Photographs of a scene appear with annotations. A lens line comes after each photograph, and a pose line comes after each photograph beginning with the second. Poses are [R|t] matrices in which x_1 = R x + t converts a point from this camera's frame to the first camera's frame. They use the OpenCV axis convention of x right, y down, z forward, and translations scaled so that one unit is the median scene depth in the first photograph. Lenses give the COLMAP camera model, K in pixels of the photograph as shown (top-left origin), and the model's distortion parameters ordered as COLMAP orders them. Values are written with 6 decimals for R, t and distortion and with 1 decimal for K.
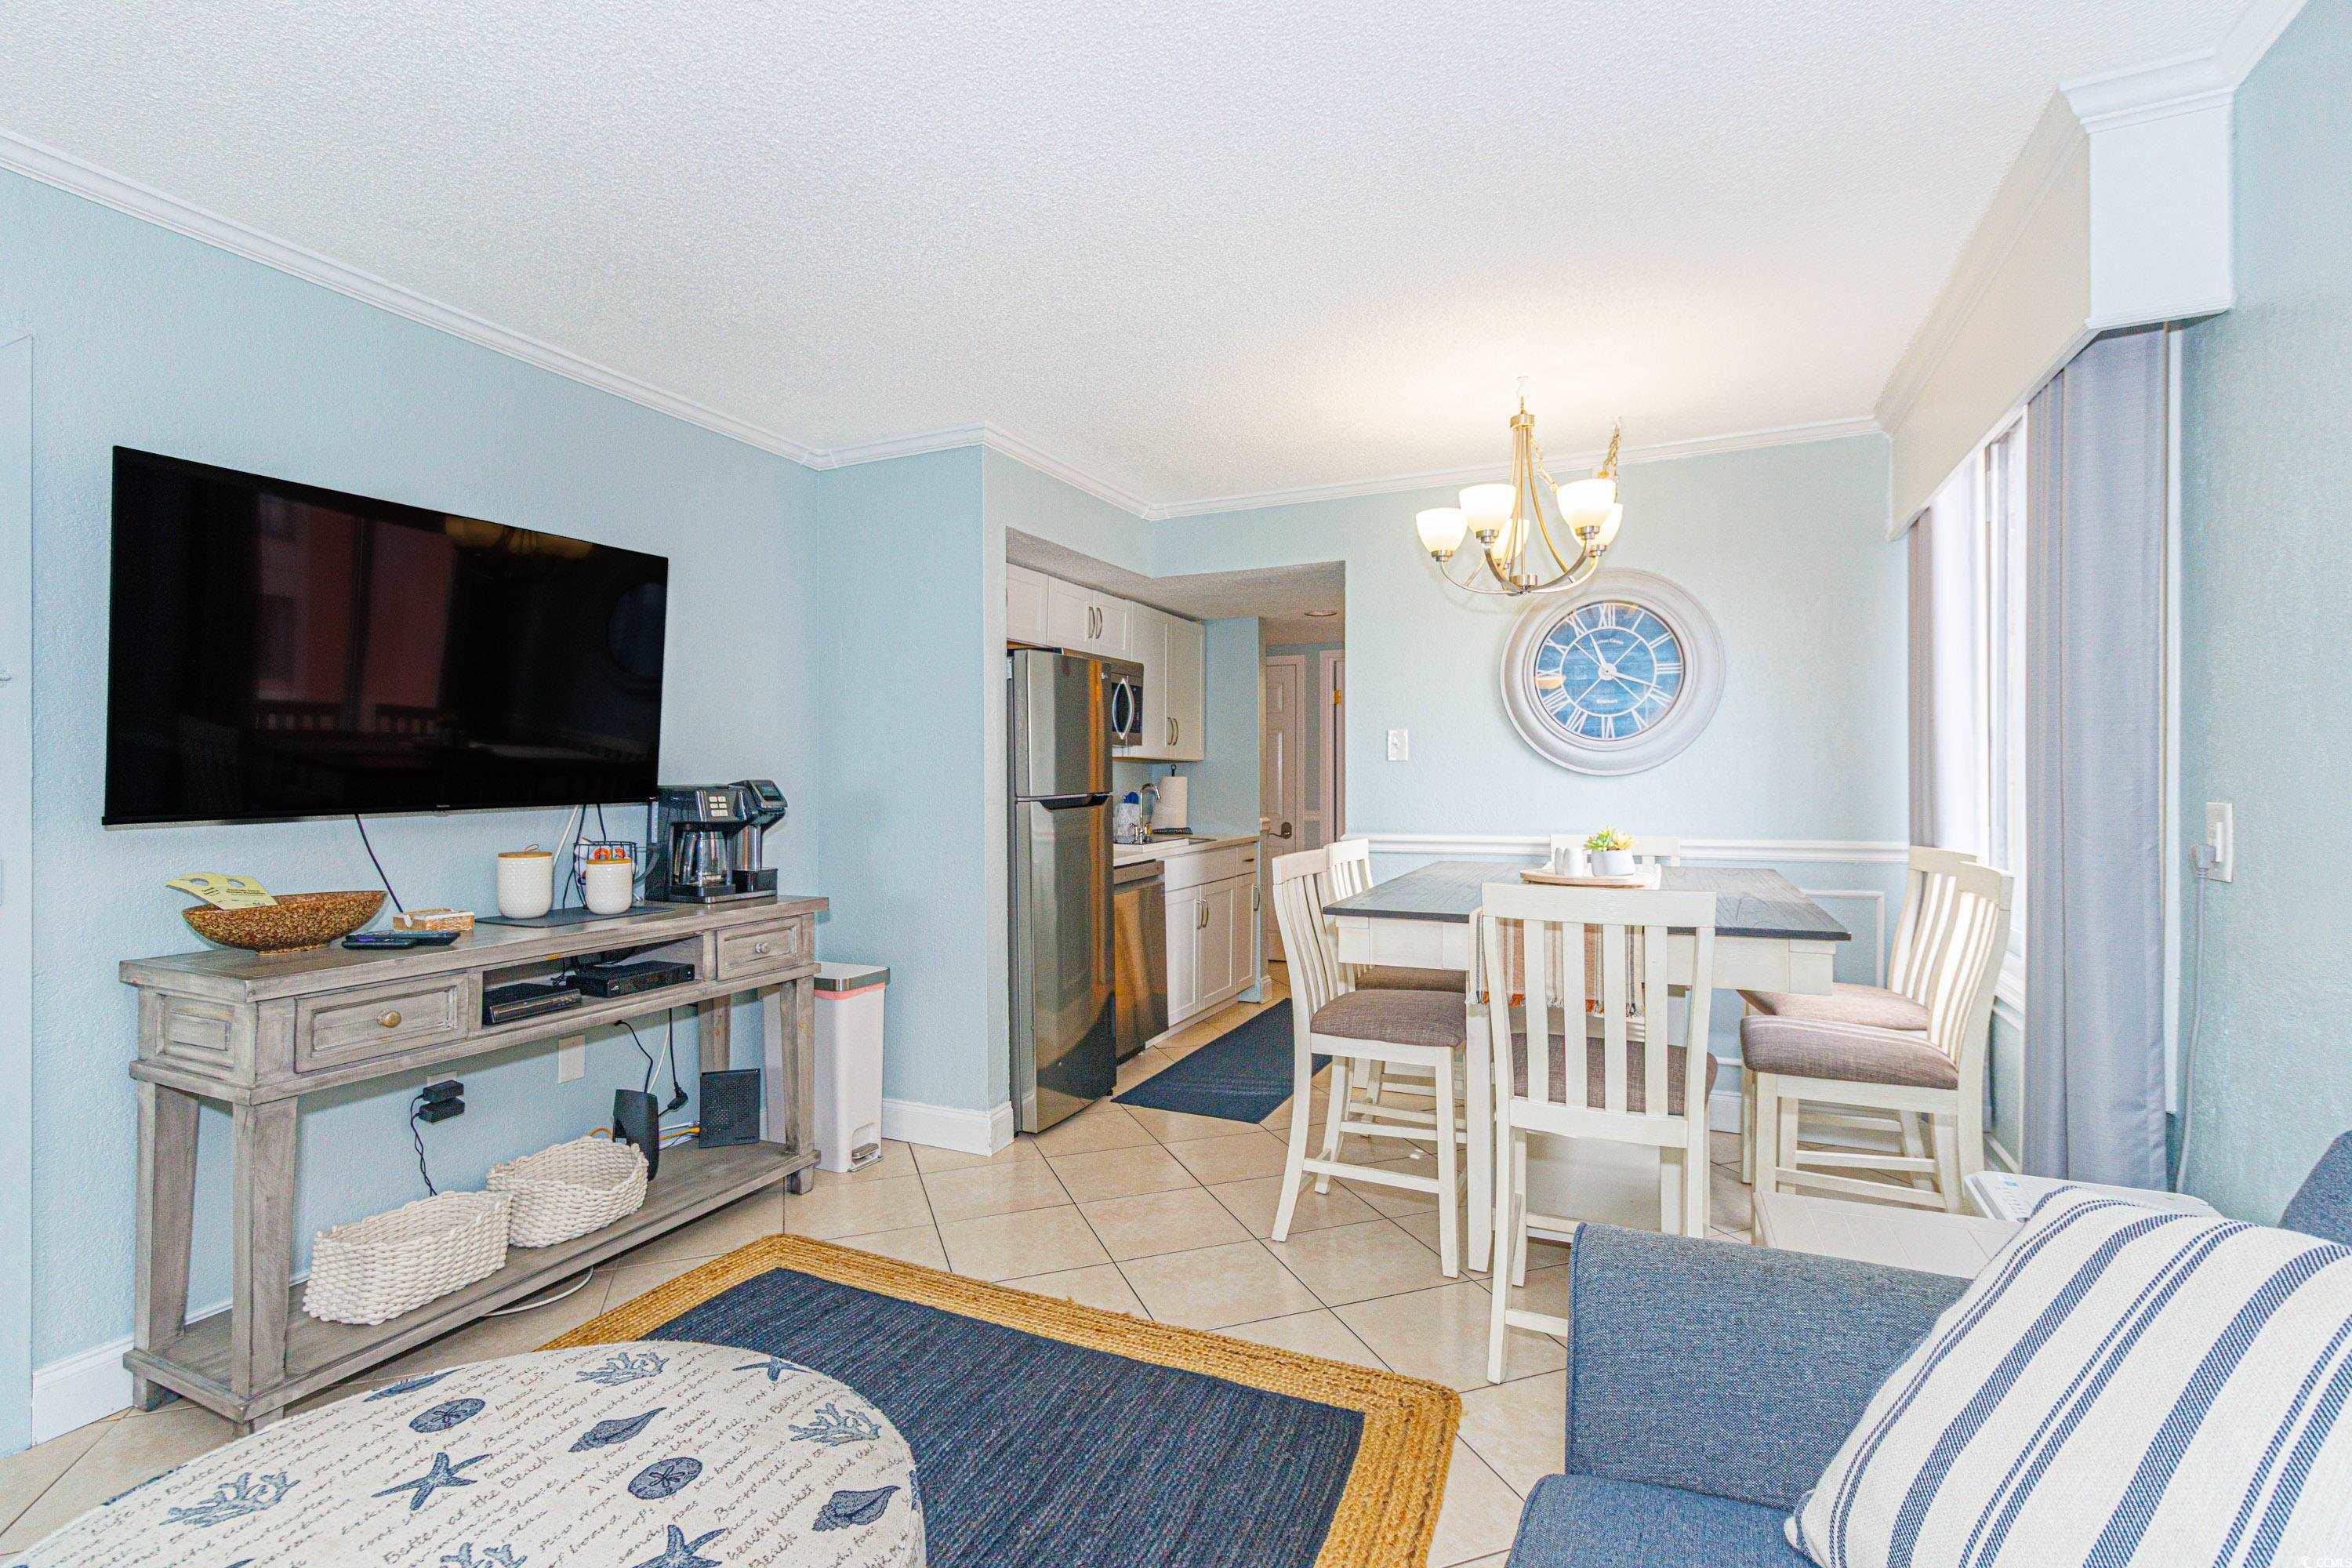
lens RADIAL K [[1086.5, 0, 1176.4], [0, 1086.5, 781.1], [0, 0, 1]] dist [0.001135, 0.002525]
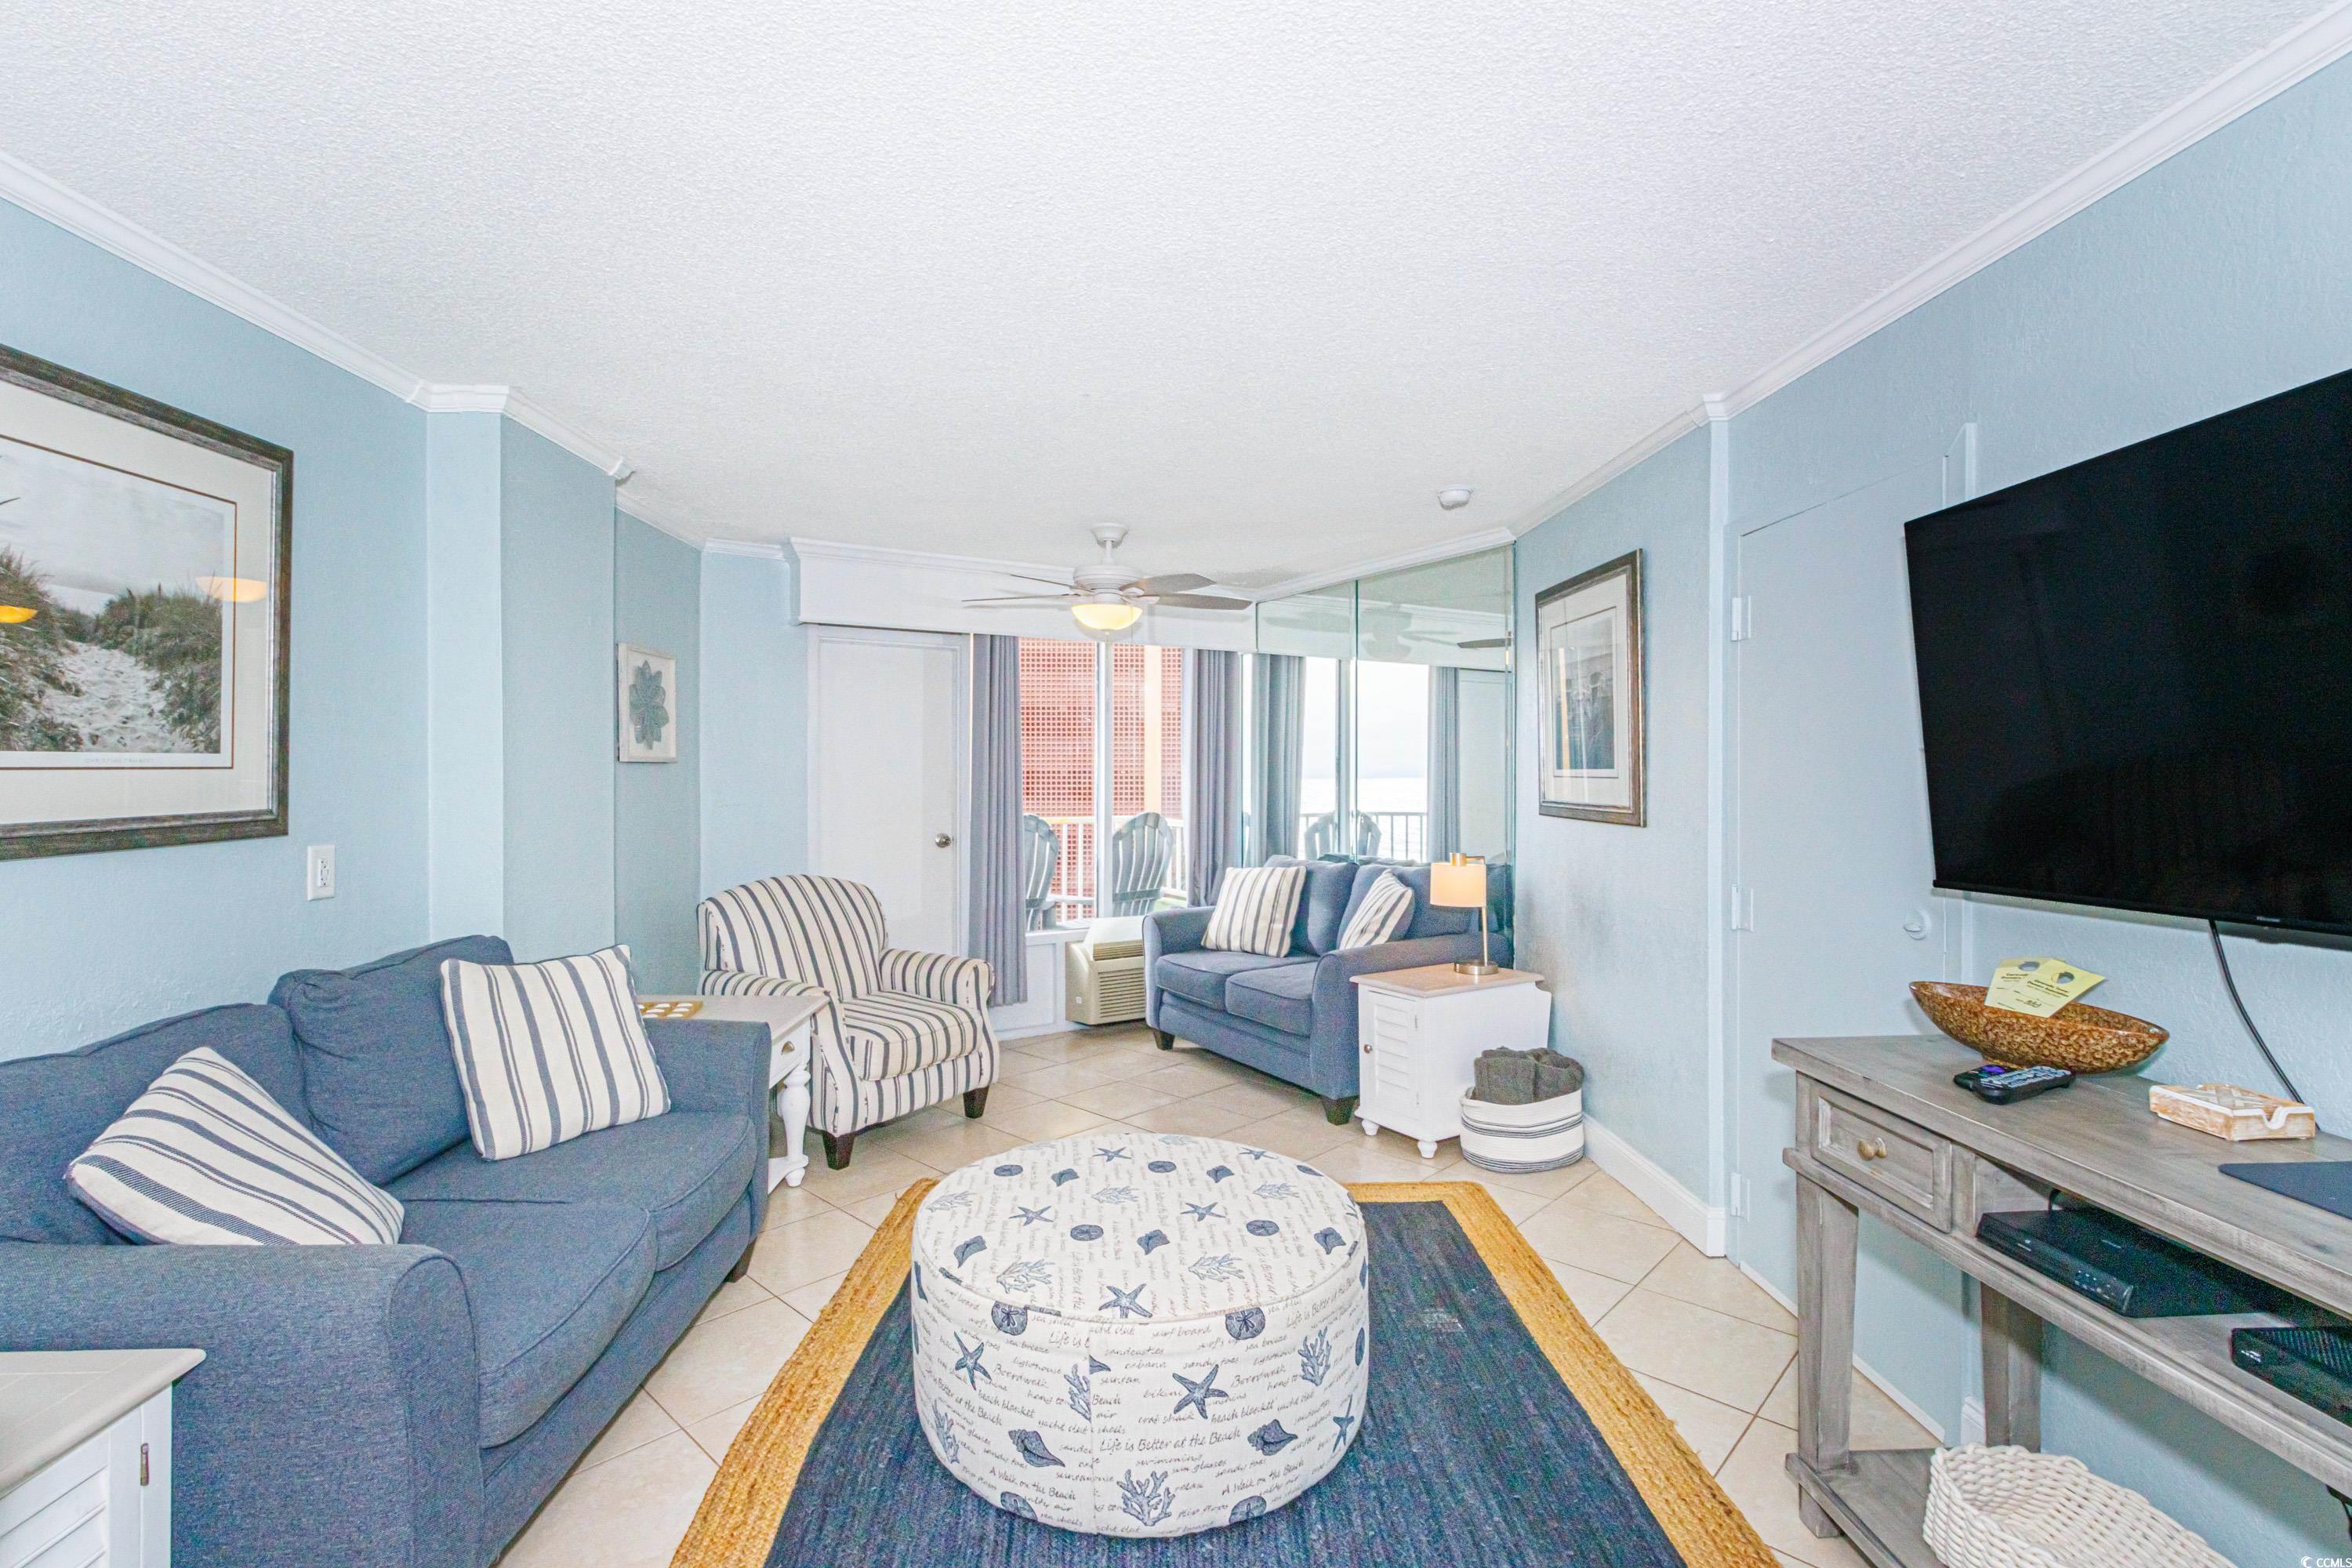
lens RADIAL K [[1086.5, 0, 1171.2], [0, 1086.5, 779.6], [0, 0, 1]] dist [0.001135, 0.002525]
pose [[-0.896986, 0.000660, -0.442058, 0.073376], [-0.003554, 0.999956, 0.008704, -0.043780], [0.442044, 0.009379, -0.896944, 1.028345]]
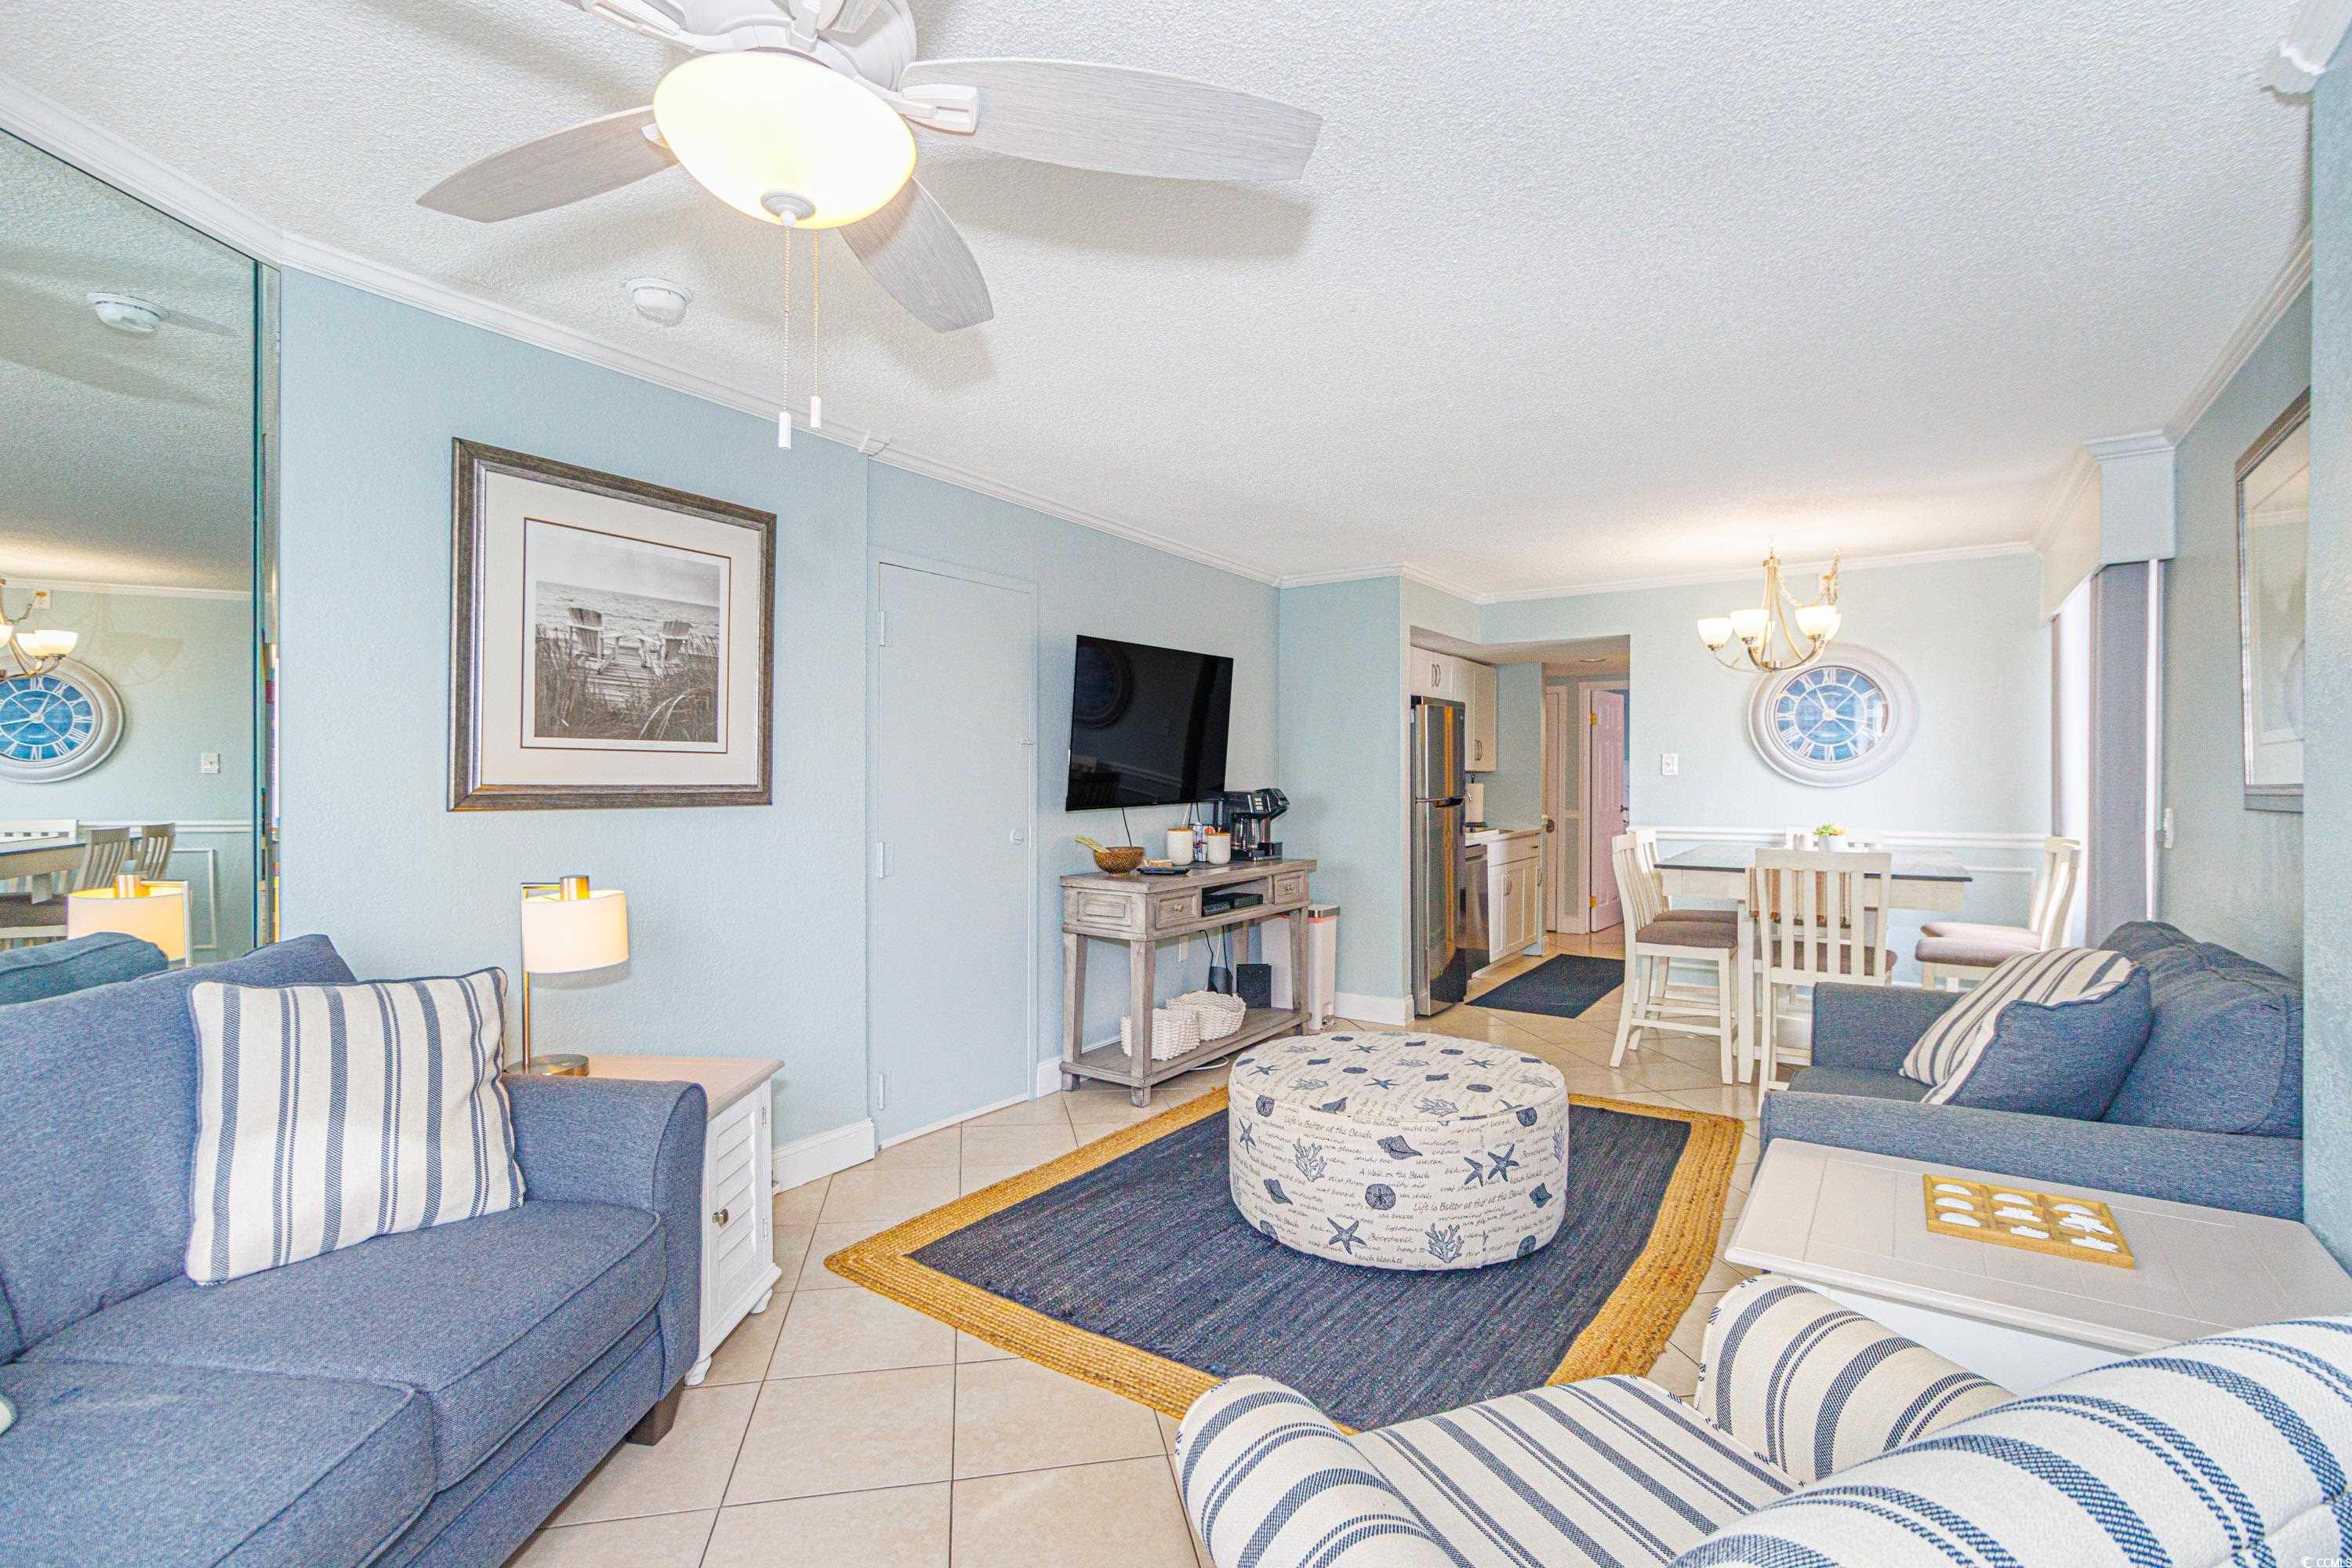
lens RADIAL K [[1086.5, 0, 1183.7], [0, 1086.5, 784.4], [0, 0, 1]] dist [0.001135, 0.002525]
pose [[0.987796, 0.004193, -0.155696, -0.276602], [-0.003751, 0.999988, 0.003138, -0.012028], [0.155707, -0.002516, 0.987800, -0.688481]]
